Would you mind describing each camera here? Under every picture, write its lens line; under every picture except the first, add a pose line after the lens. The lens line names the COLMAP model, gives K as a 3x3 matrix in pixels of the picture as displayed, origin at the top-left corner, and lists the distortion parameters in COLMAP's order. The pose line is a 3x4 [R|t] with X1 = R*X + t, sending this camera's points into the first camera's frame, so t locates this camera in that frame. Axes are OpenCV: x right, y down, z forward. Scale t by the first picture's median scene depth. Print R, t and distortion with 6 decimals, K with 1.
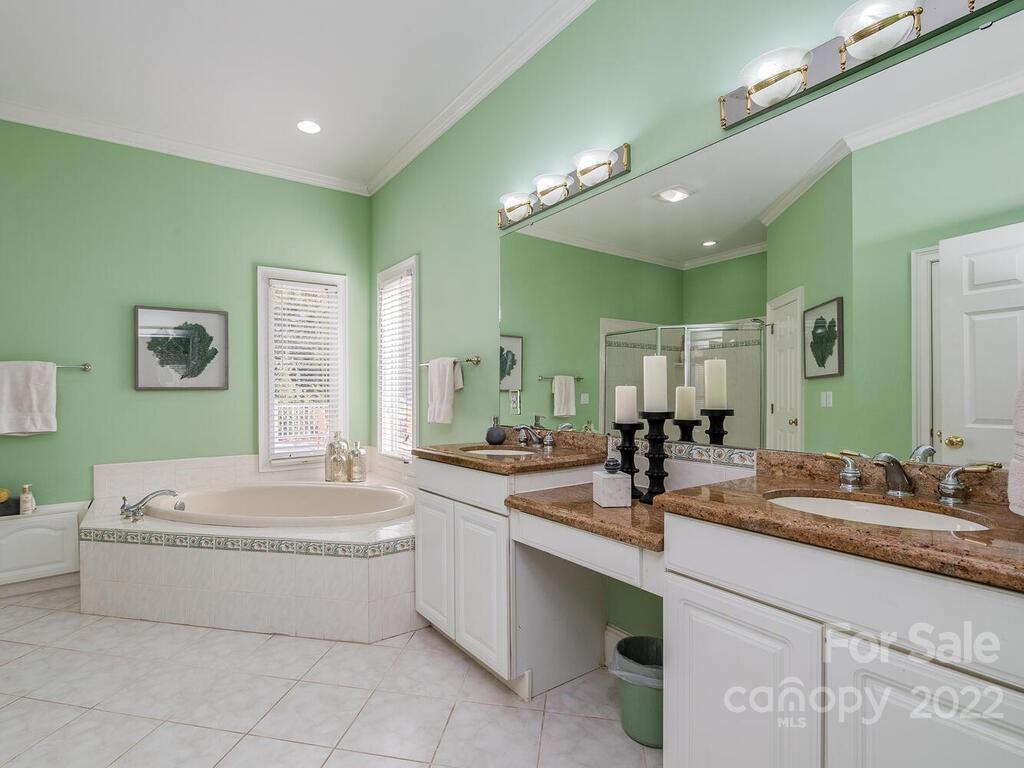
lens RADIAL K [[514.2, 0, 510.4], [0, 514.2, 389.8], [0, 0, 1]] dist [-0.000158, -0.000287]
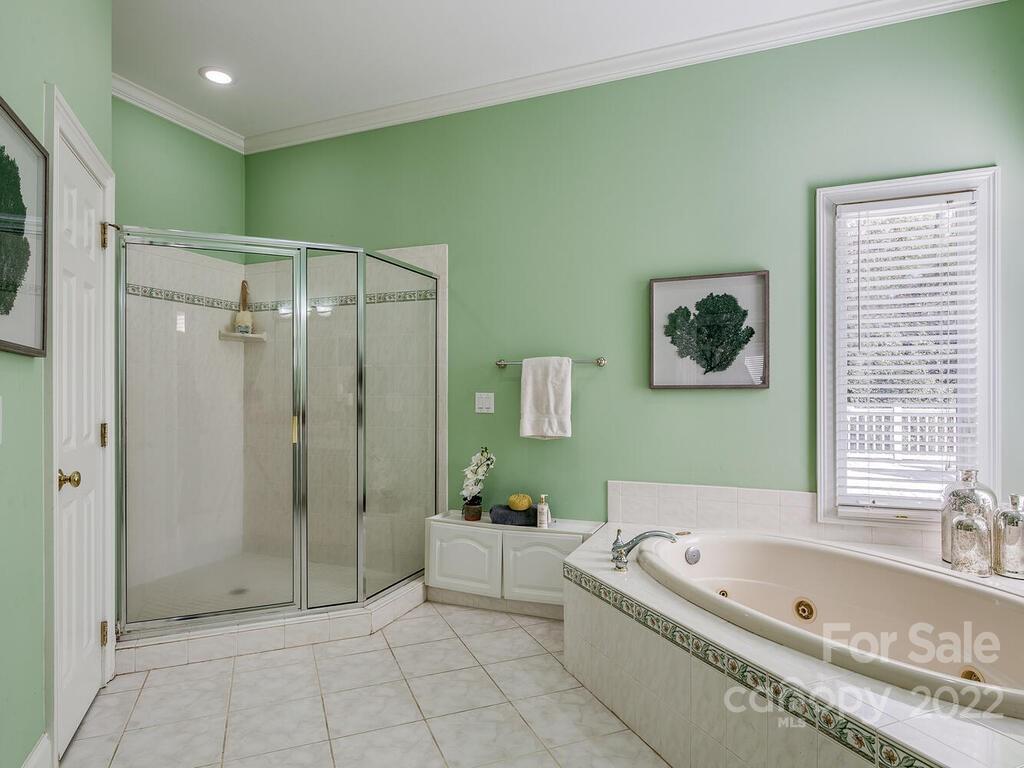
lens RADIAL K [[594.6, 0, 511.4], [0, 594.6, 390.5], [0, 0, 1]] dist [0.000667, -0.003365]
pose [[0.498990, 0.005739, -0.866589, -0.058768], [-0.000328, 0.999979, 0.006434, -0.003092], [0.866608, -0.002926, 0.498981, 0.358324]]
